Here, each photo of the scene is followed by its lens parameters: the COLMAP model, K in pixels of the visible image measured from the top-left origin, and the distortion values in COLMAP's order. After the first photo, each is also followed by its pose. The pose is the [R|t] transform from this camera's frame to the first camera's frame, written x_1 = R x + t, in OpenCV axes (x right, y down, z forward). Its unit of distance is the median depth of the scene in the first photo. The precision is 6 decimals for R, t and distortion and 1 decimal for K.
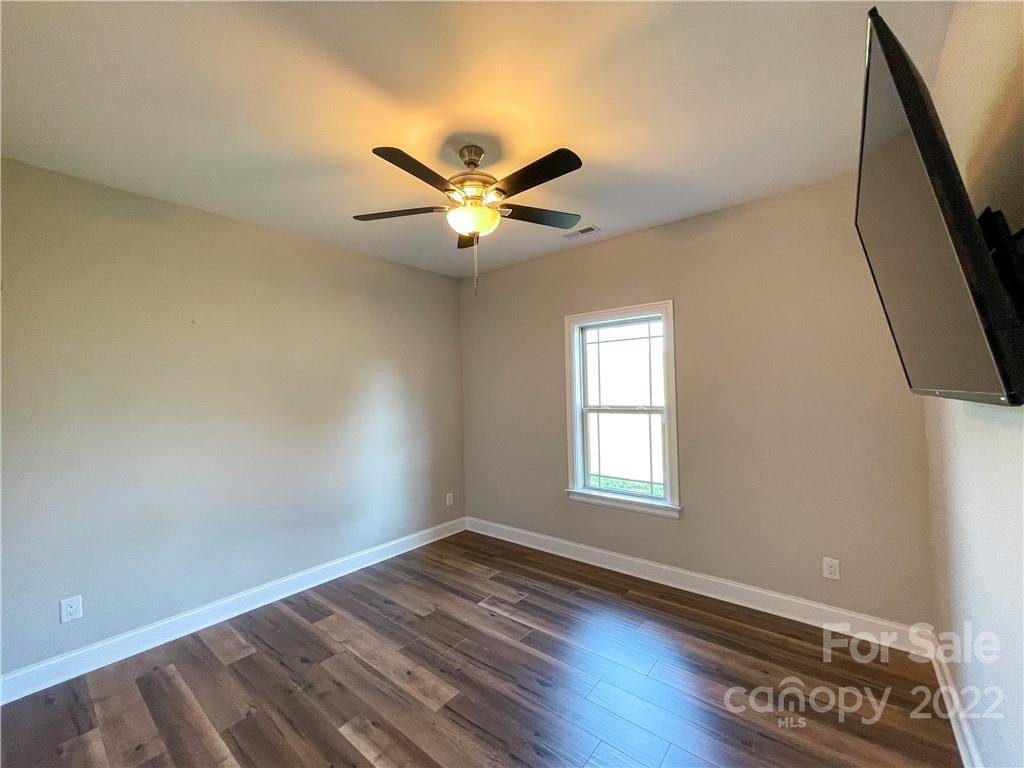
lens RADIAL K [[414.0, 0, 504.9], [0, 414.0, 387.8], [0, 0, 1]] dist [-0.008150, 0.002967]
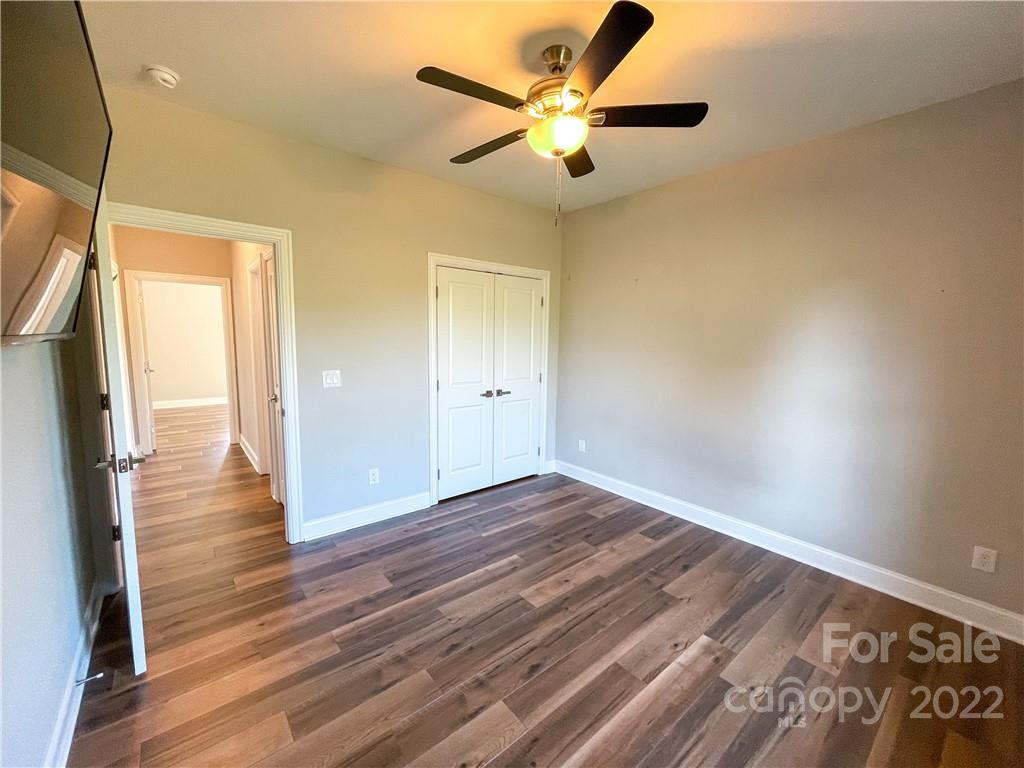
lens RADIAL K [[414.0, 0, 510.7], [0, 414.0, 380.1], [0, 0, 1]] dist [-0.008150, 0.002967]
pose [[-0.179692, 0.127990, -0.975361, 0.671424], [-0.008115, 0.991273, 0.131573, -0.005733], [0.983690, 0.031558, -0.177085, 0.827229]]
